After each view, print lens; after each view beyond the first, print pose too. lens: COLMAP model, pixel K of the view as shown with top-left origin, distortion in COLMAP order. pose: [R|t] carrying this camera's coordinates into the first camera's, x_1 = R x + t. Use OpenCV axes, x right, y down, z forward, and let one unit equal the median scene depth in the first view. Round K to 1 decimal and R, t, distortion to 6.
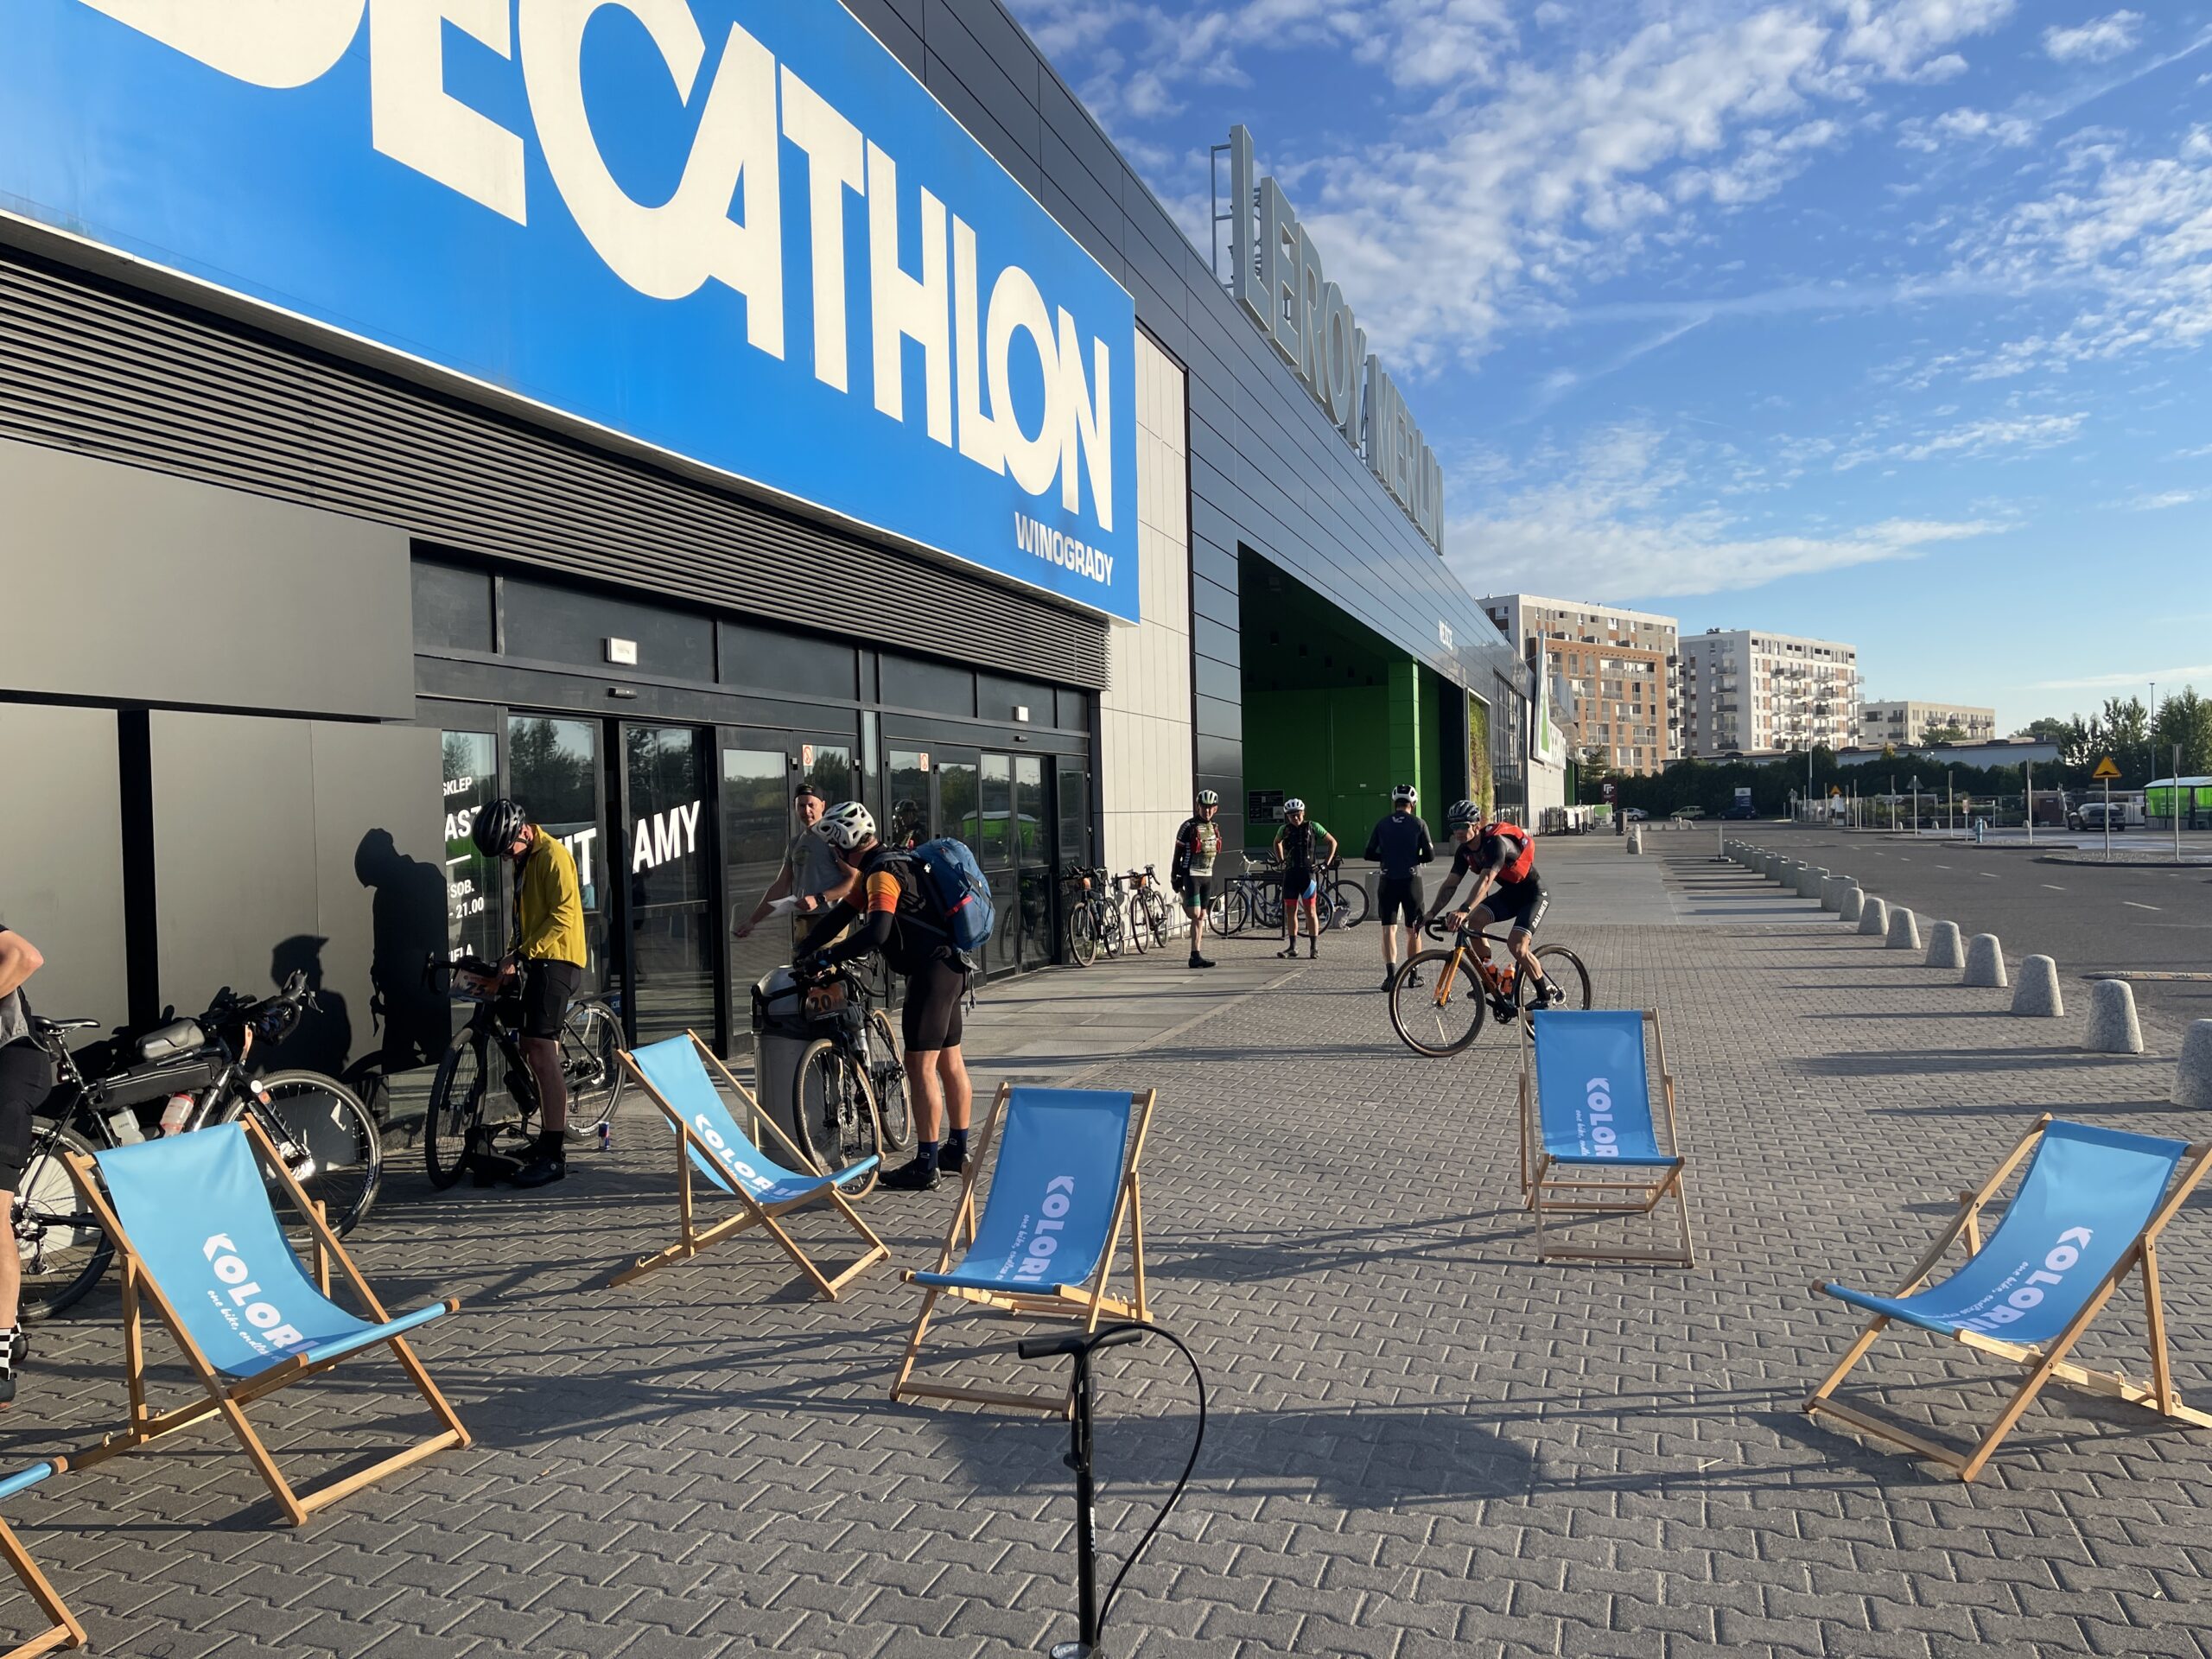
lens RADIAL K [[1657.6, 0, 1101.6], [0, 1657.6, 843.3], [0, 0, 1]] dist [0.082853, -0.113953]
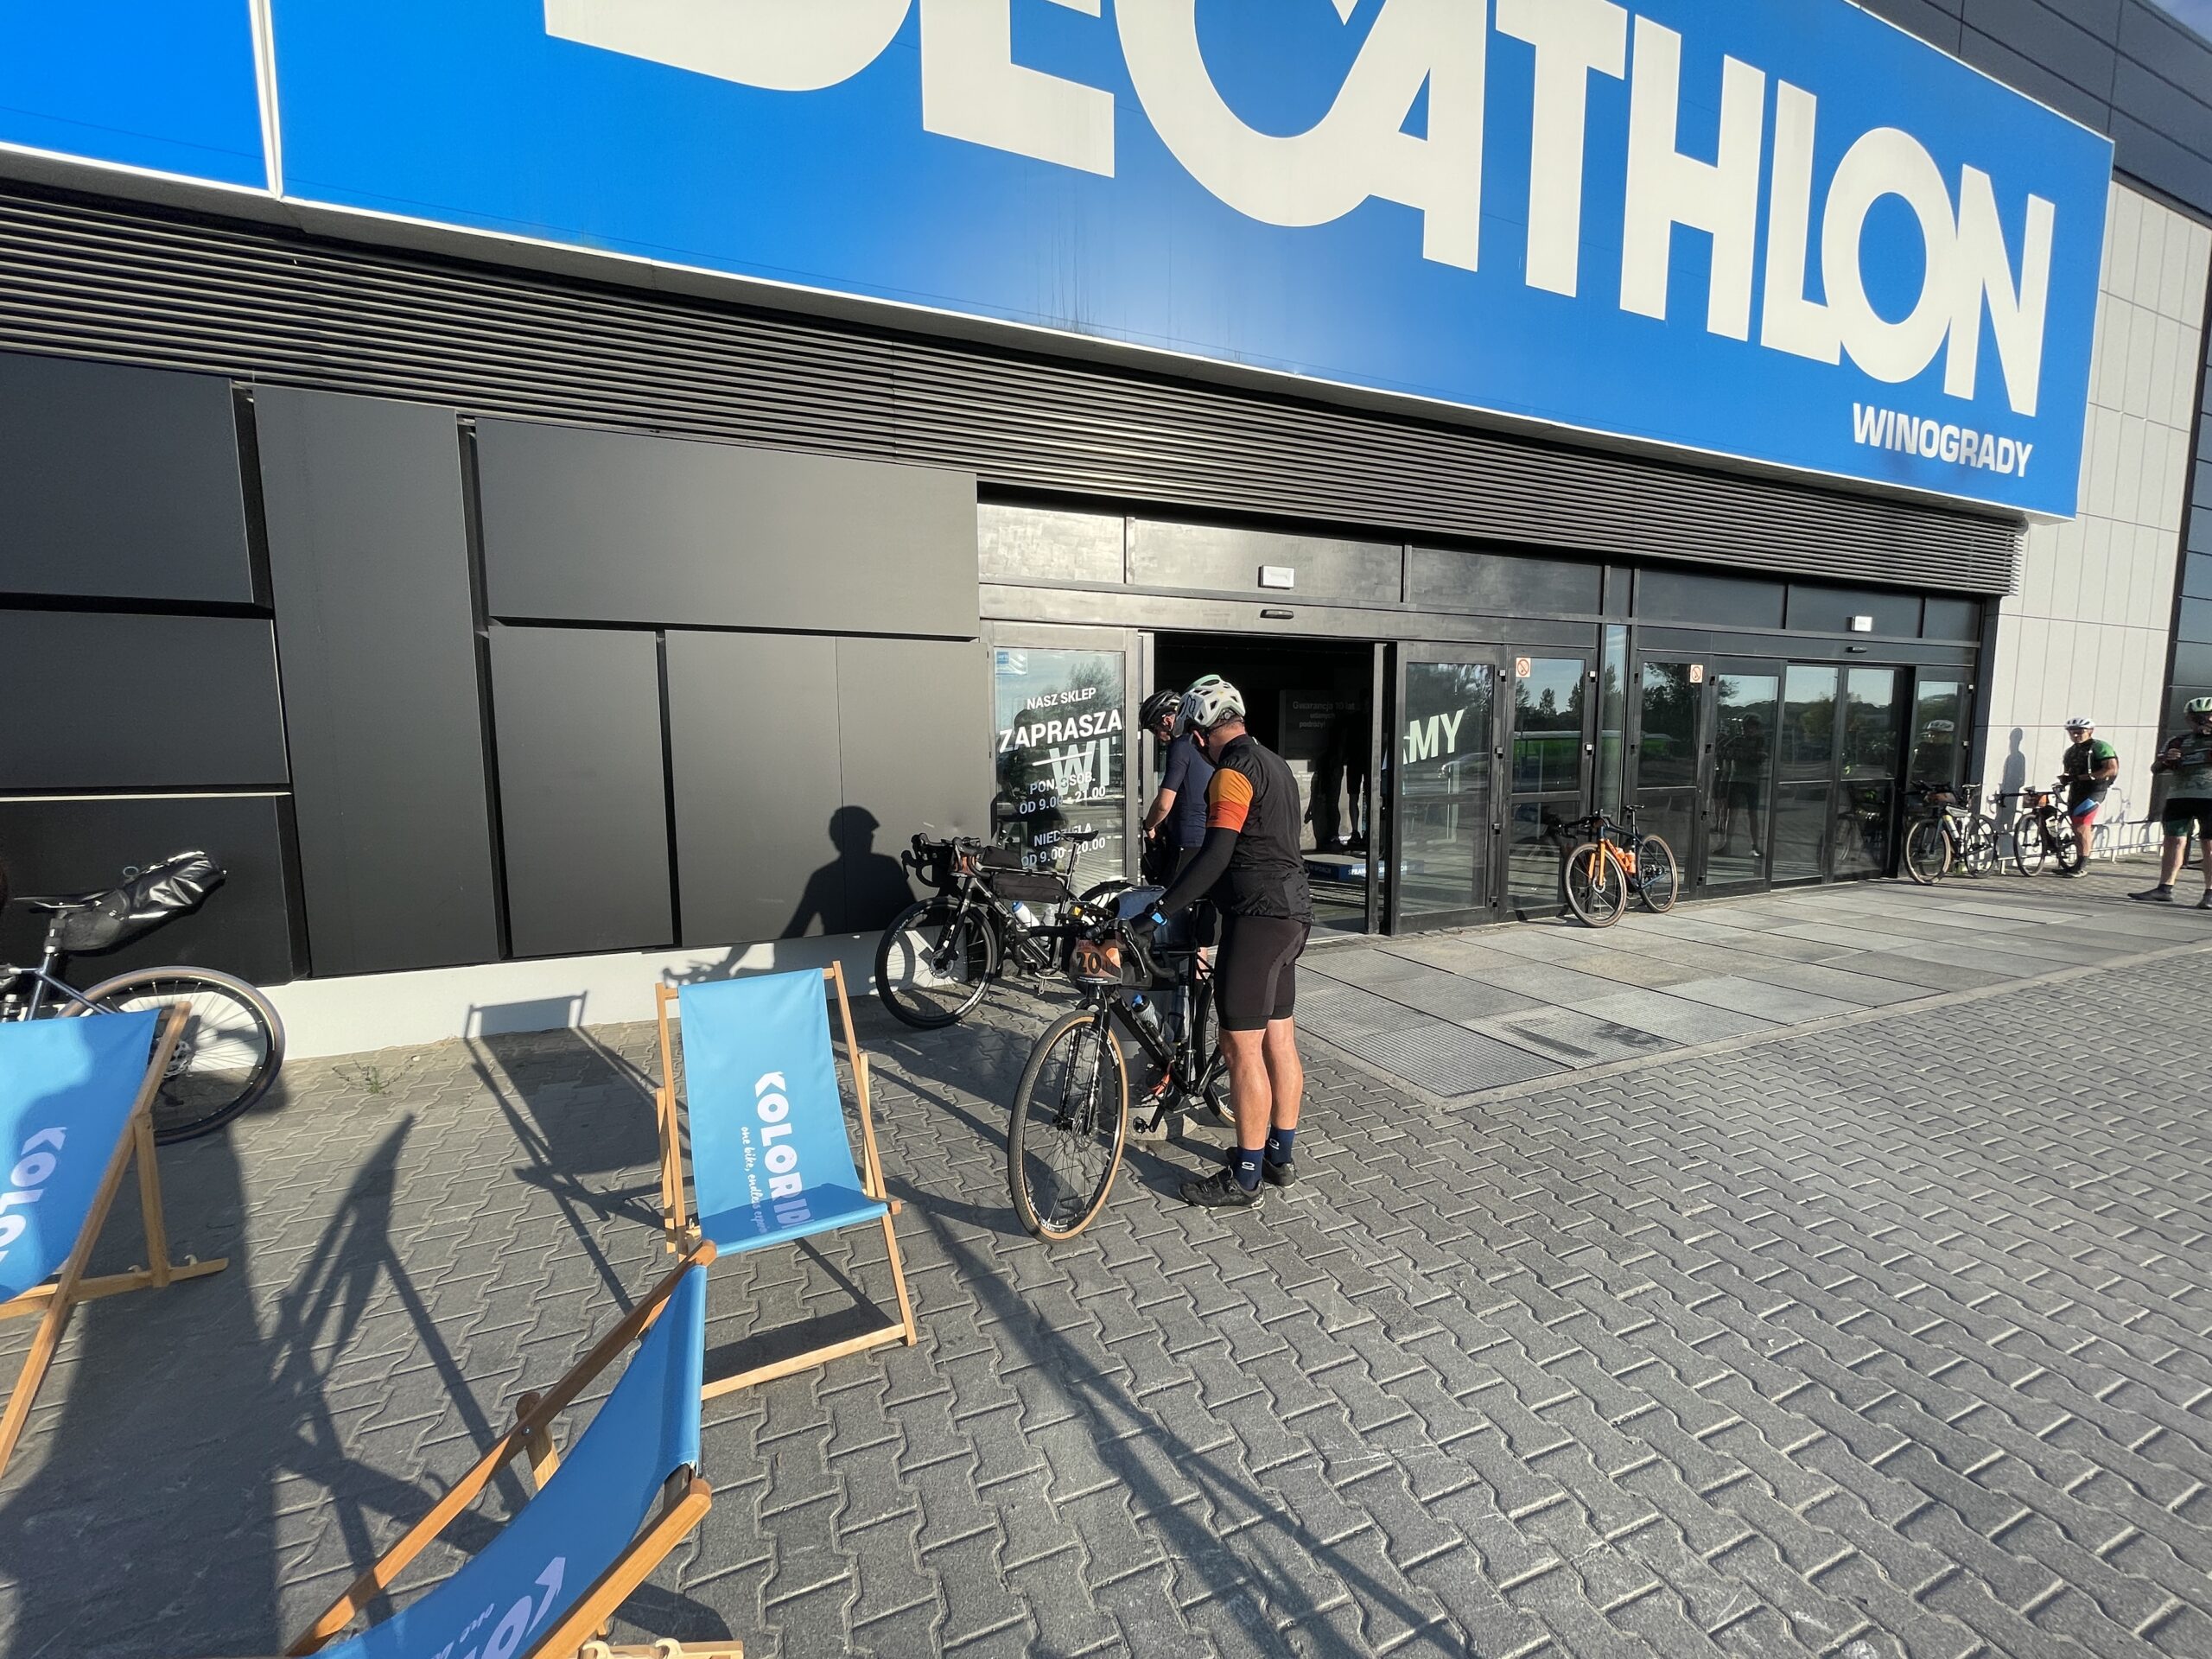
lens RADIAL K [[893.2, 0, 1099.0], [0, 893.2, 837.3], [0, 0, 1]] dist [0.002261, -0.002810]
pose [[0.651449, 0.096978, -0.752469, 0.130288], [-0.019663, 0.993622, 0.111034, -0.003299], [0.758438, -0.057537, 0.649201, 0.579524]]
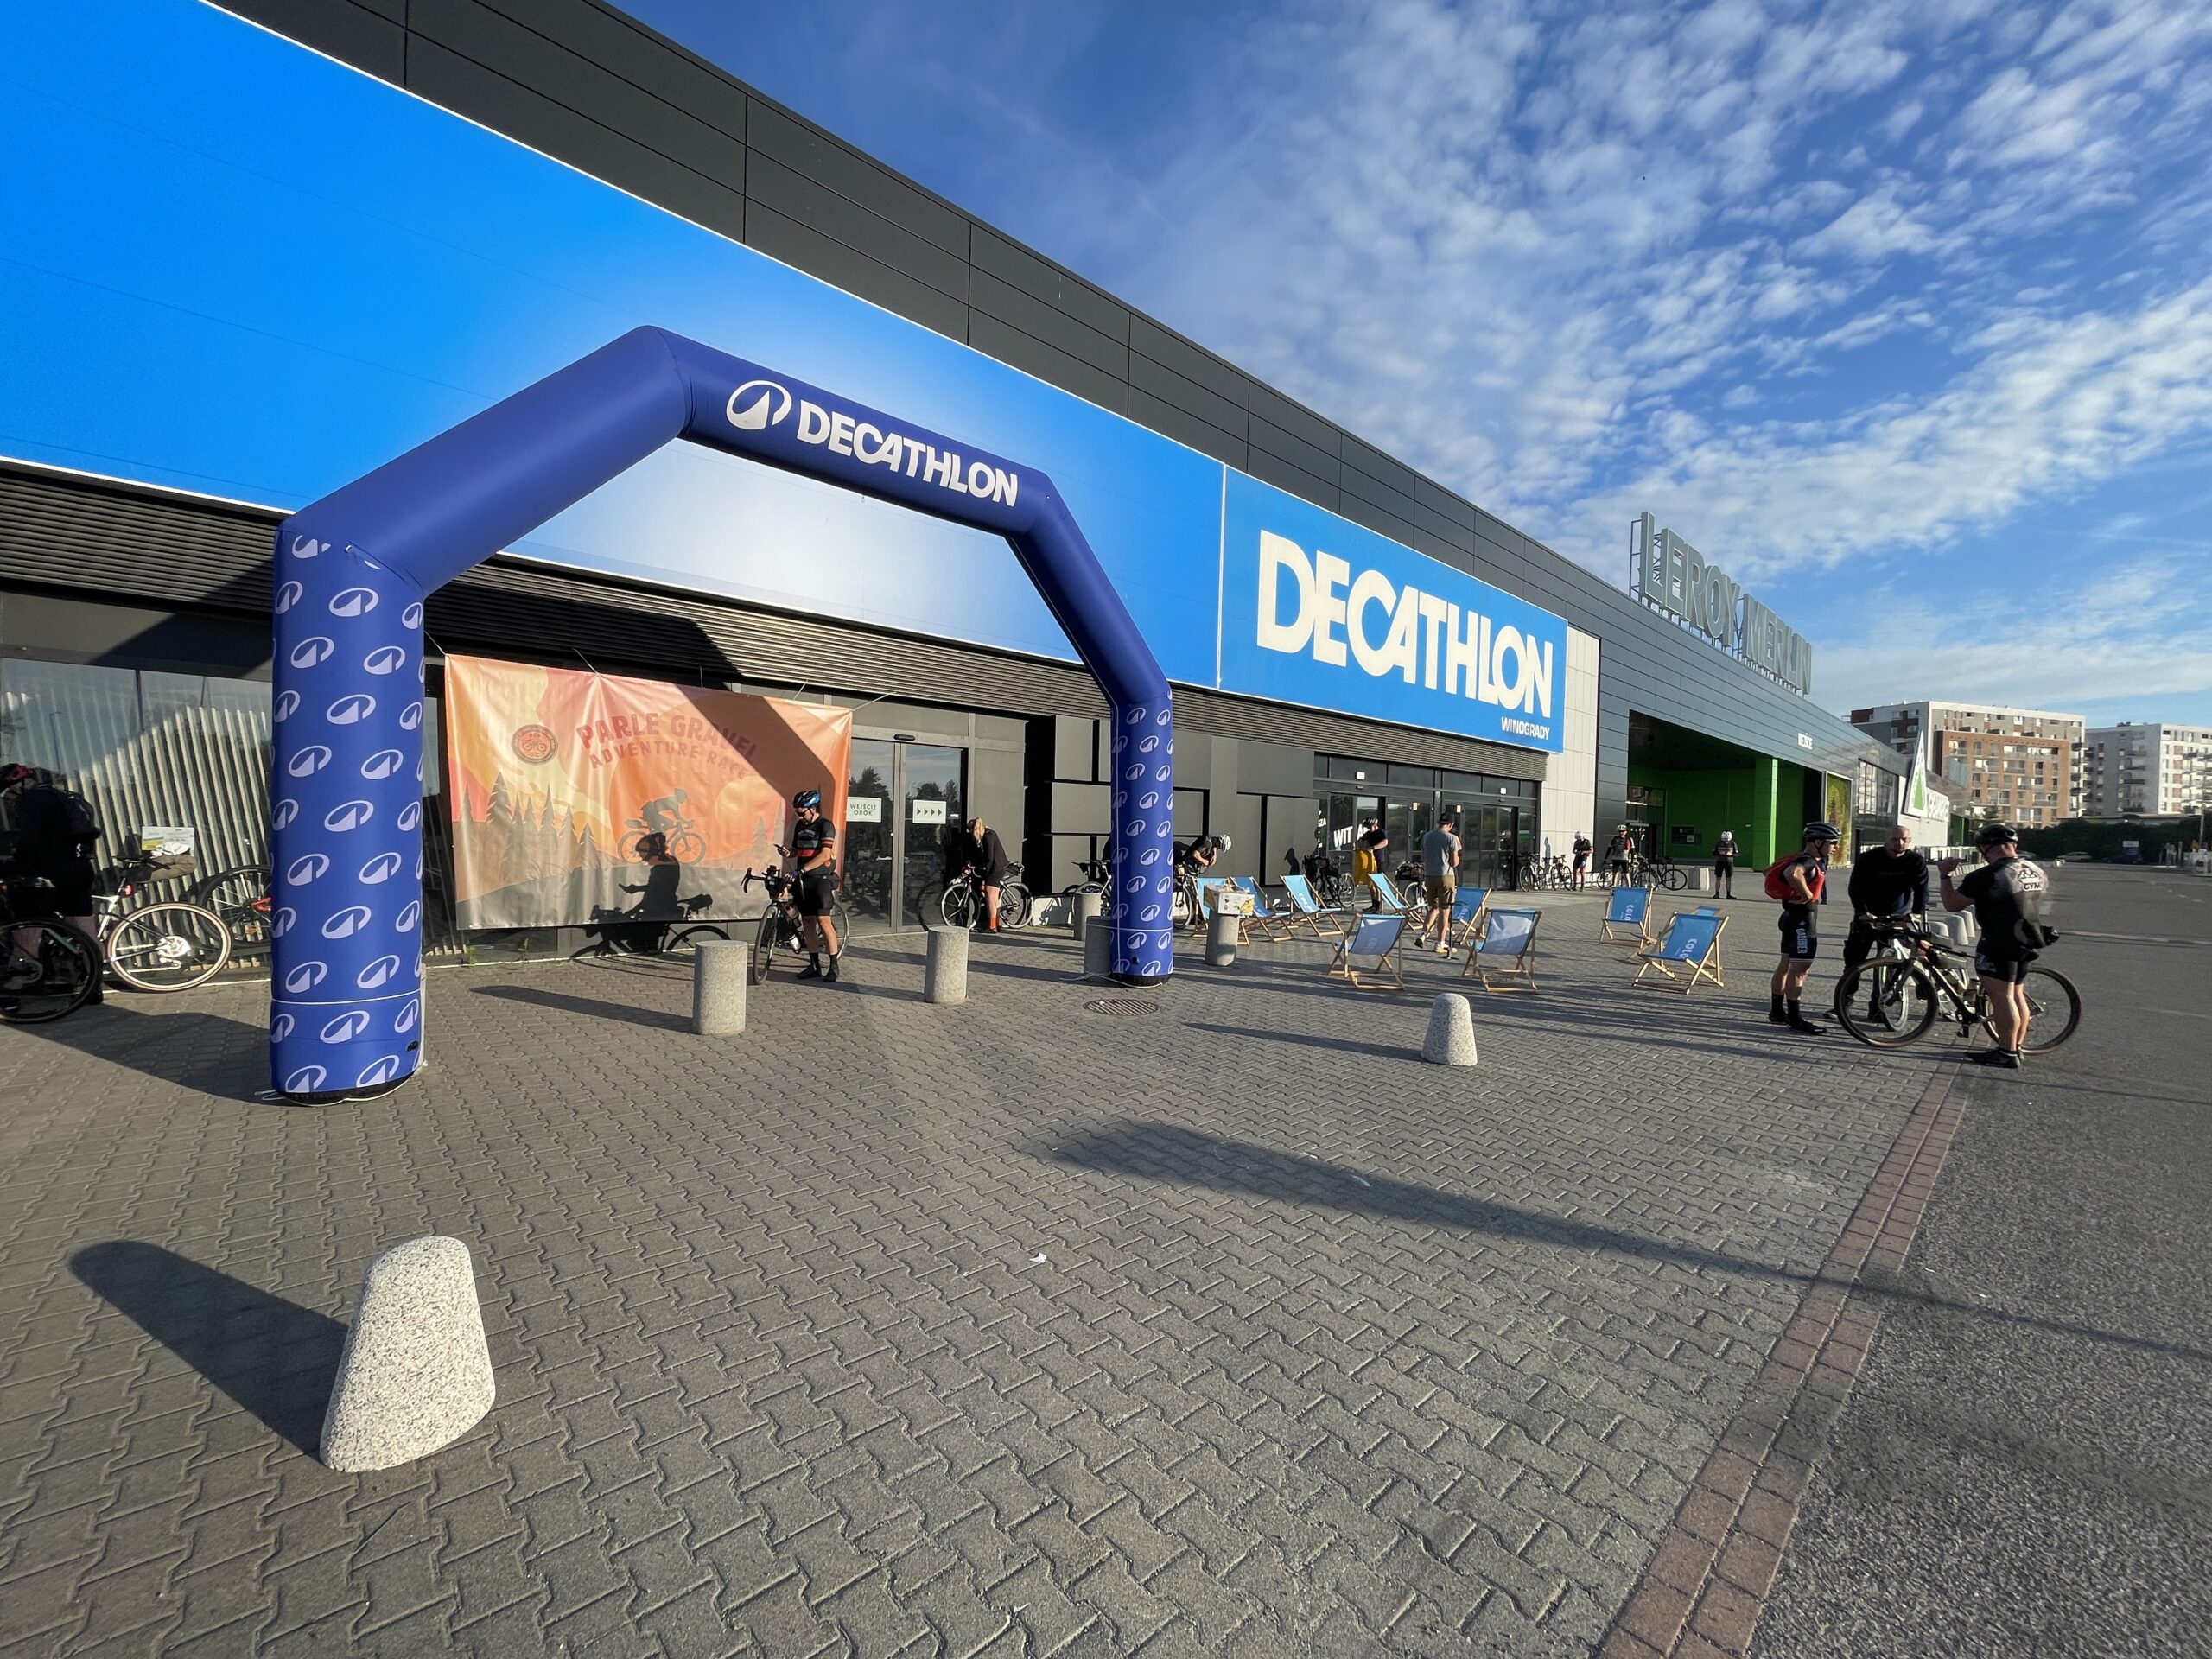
lens RADIAL K [[895.3, 0, 1100.4], [0, 895.3, 833.8], [0, 0, 1]] dist [-0.006433, -0.000112]
pose [[0.868978, 0.051047, -0.492211, 0.184600], [-0.054235, 0.998498, 0.007805, 0.022483], [0.491870, 0.019913, 0.870441, -1.002068]]
